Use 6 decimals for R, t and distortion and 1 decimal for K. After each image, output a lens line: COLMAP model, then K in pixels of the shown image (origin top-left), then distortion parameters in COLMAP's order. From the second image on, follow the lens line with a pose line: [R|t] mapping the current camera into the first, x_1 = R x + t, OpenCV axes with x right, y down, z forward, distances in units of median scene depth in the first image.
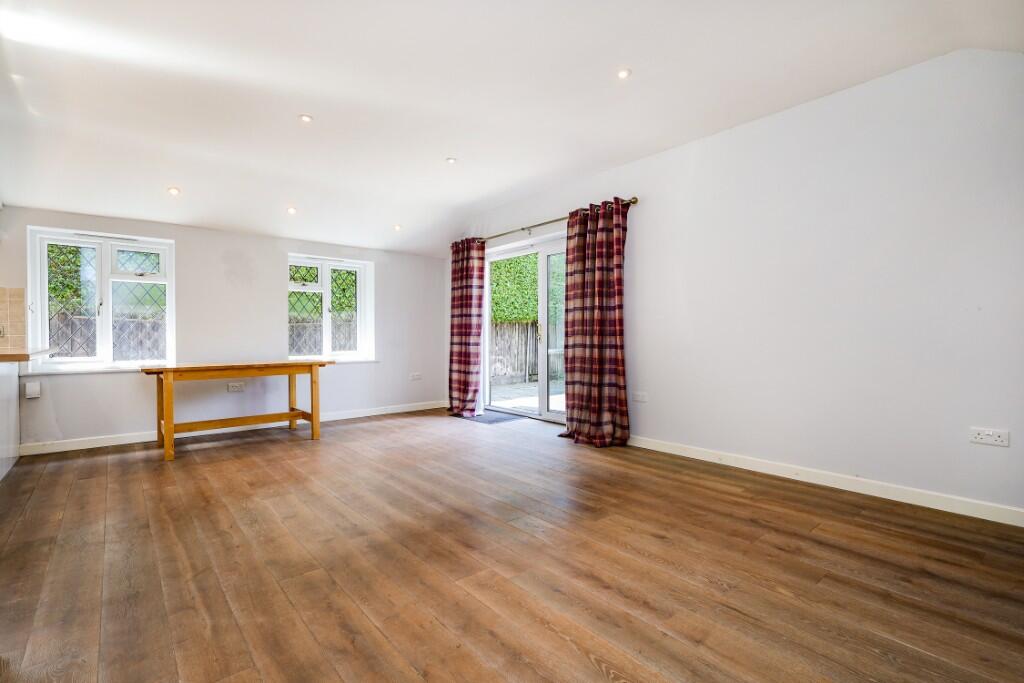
lens RADIAL K [[478.5, 0, 511.8], [0, 478.5, 339.2], [0, 0, 1]] dist [-0.000334, -0.000093]
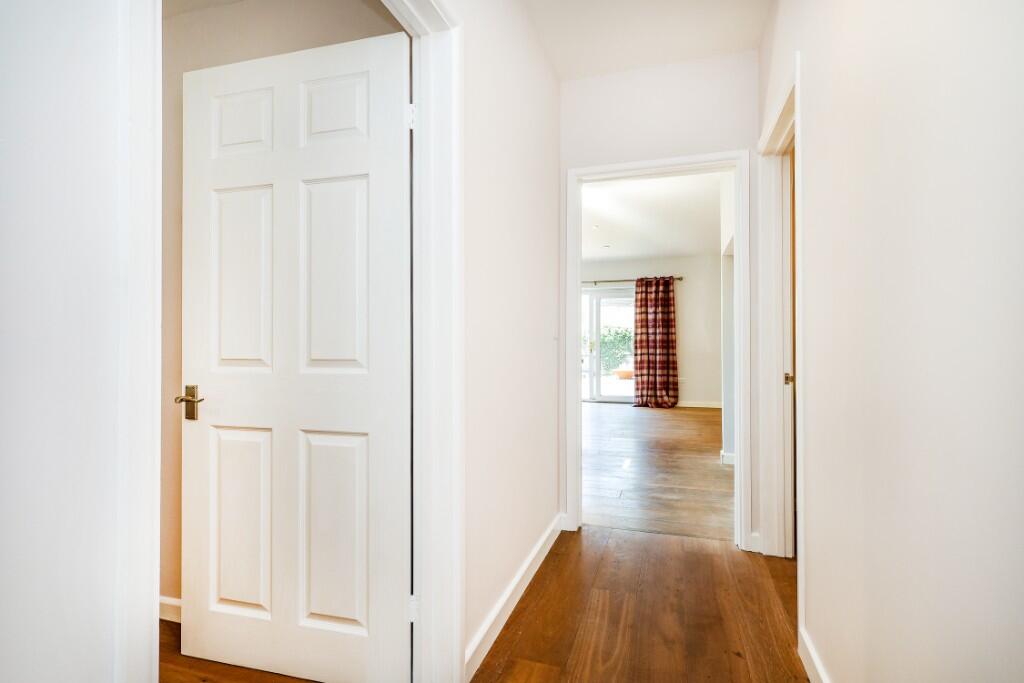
lens RADIAL K [[478.5, 0, 535.2], [0, 478.5, 342.4], [0, 0, 1]] dist [-0.000334, -0.000093]
pose [[0.830404, 0.003066, 0.557153, -1.295630], [0.005327, 0.999895, -0.013442, -0.009208], [-0.557136, 0.014130, 0.830301, -0.272386]]
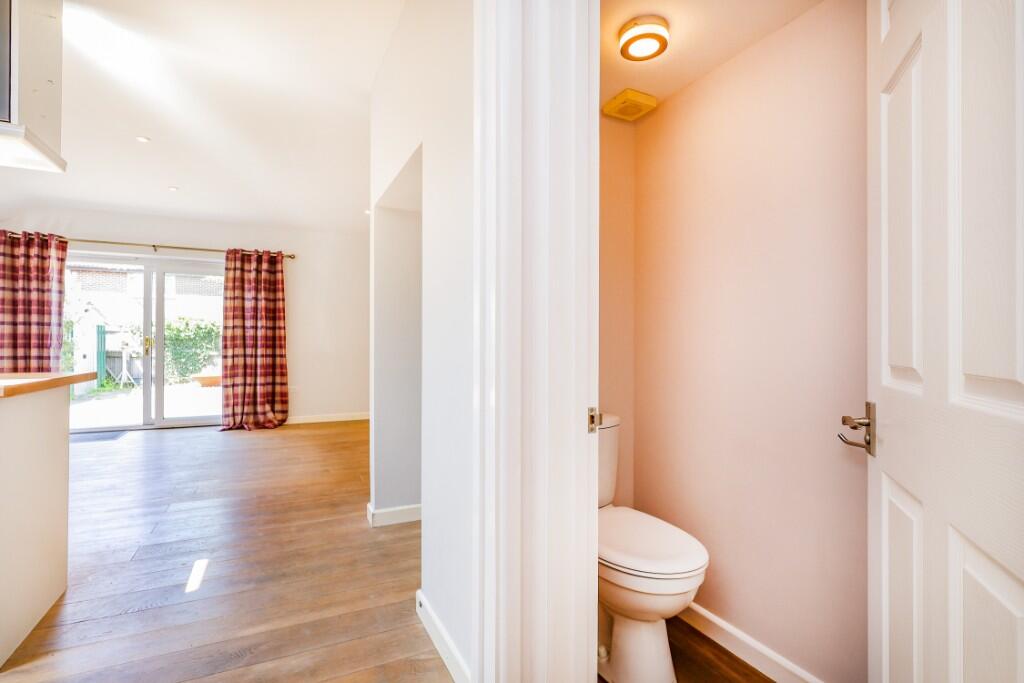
lens RADIAL K [[478.5, 0, 510.6], [0, 478.5, 342.0], [0, 0, 1]] dist [-0.000334, -0.000093]
pose [[0.236203, 0.005839, 0.971686, -1.010137], [0.004414, 0.999965, -0.007081, -0.012064], [-0.971694, 0.005962, 0.236169, -0.003169]]
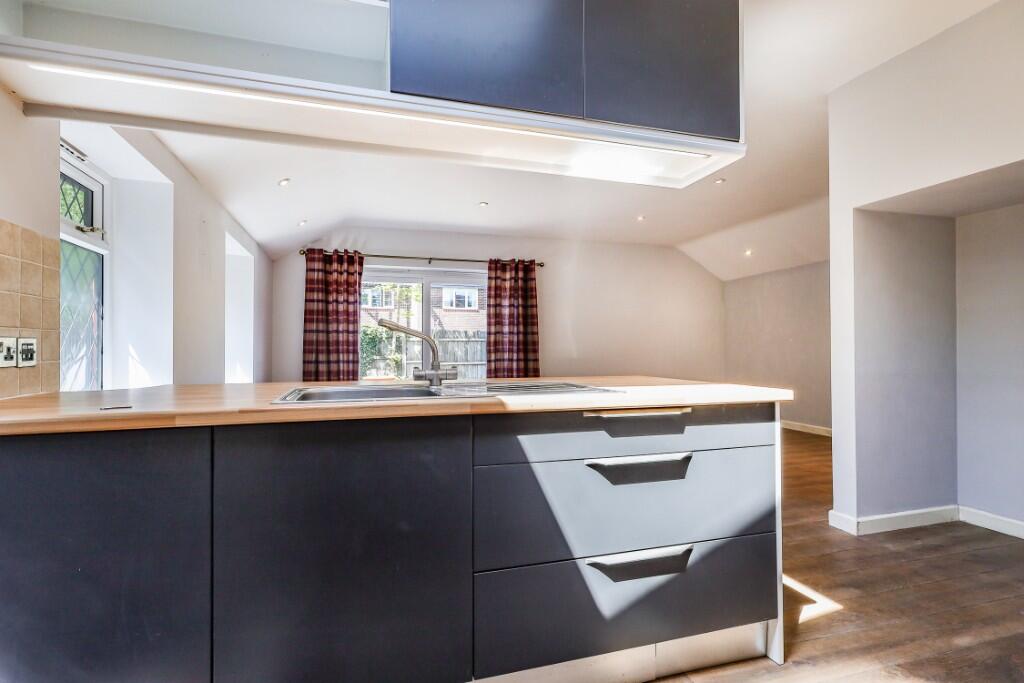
lens RADIAL K [[478.5, 0, 501.0], [0, 478.5, 339.7], [0, 0, 1]] dist [-0.000334, -0.000093]
pose [[0.387397, 0.015801, 0.921778, -1.193276], [0.009454, 0.999732, -0.021110, -0.016923], [-0.921864, 0.016892, 0.387144, 0.520909]]
